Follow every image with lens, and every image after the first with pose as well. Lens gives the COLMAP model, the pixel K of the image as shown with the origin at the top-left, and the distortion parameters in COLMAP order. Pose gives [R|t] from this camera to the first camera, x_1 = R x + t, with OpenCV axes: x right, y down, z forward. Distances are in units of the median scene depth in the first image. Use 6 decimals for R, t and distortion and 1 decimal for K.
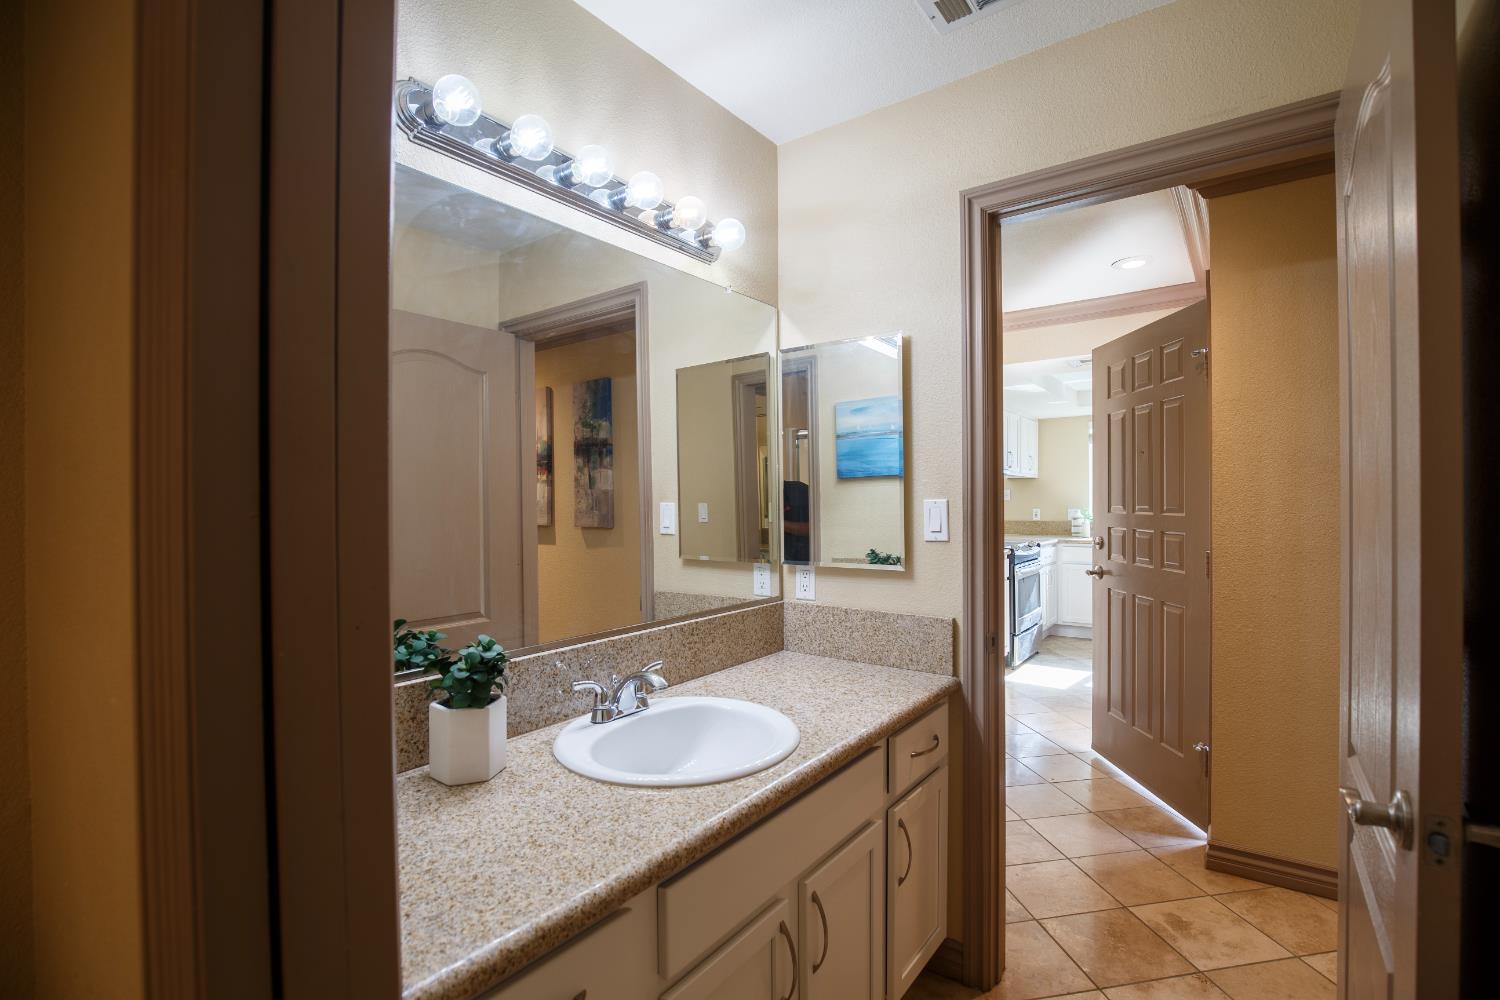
lens RADIAL K [[684.7, 0, 761.3], [0, 684.7, 504.2], [0, 0, 1]] dist [-0.037915, 0.007460]
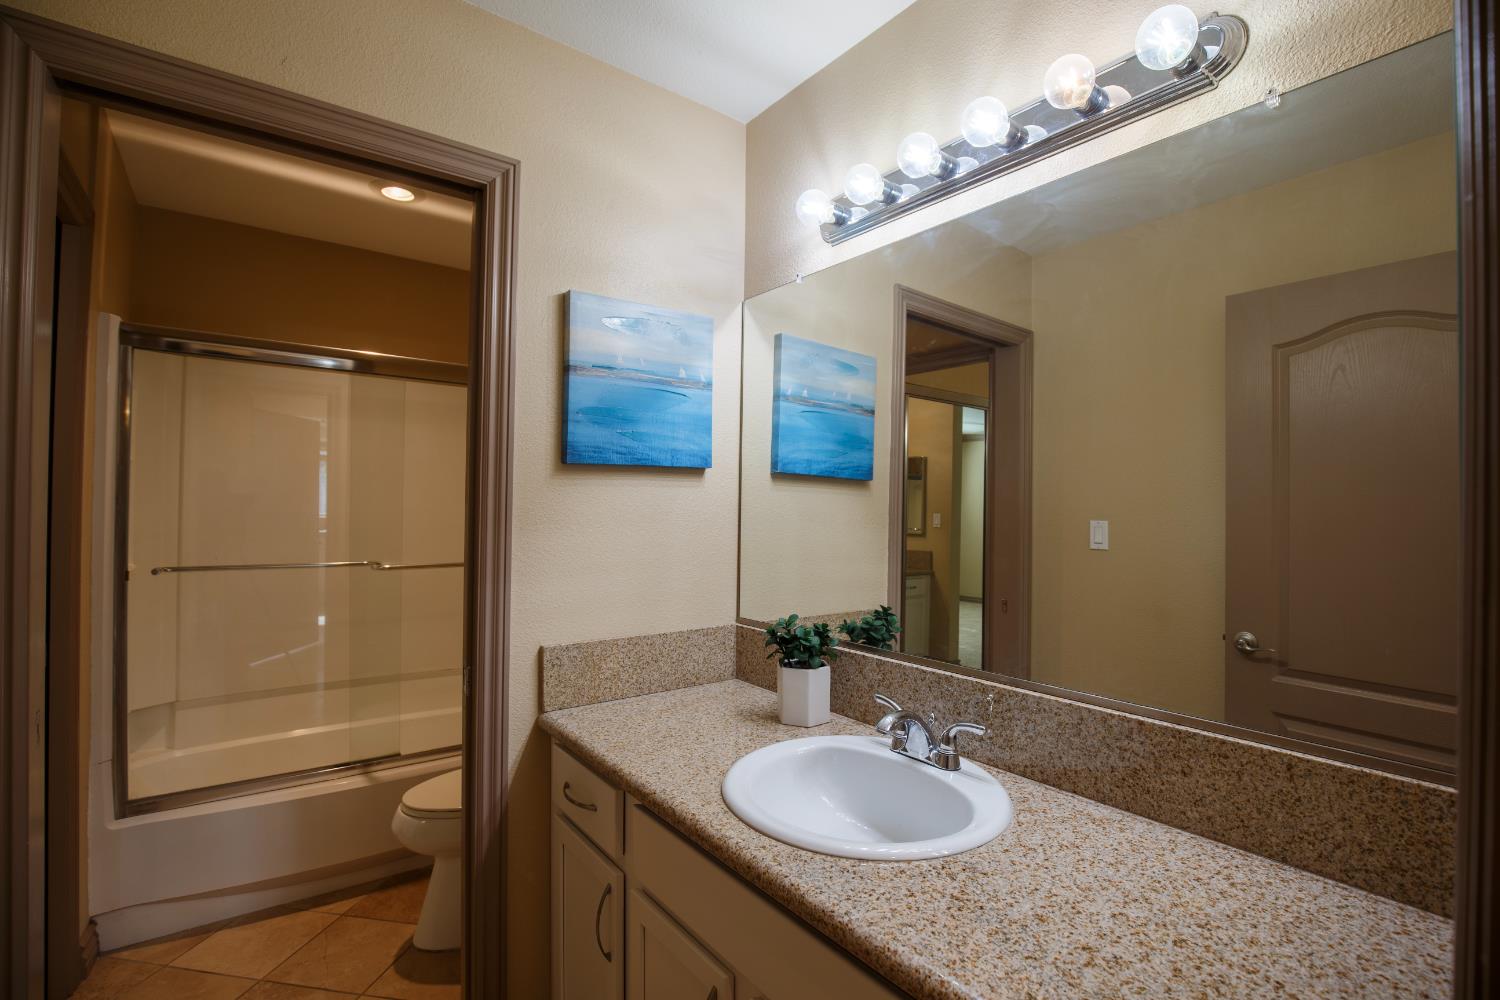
lens RADIAL K [[684.7, 0, 761.3], [0, 684.7, 504.2], [0, 0, 1]] dist [-0.037915, 0.007460]
pose [[-0.269751, 0.003379, -0.962924, 0.653172], [-0.016399, 0.999833, 0.008102, -0.018121], [0.962790, 0.017977, -0.269651, 0.976899]]
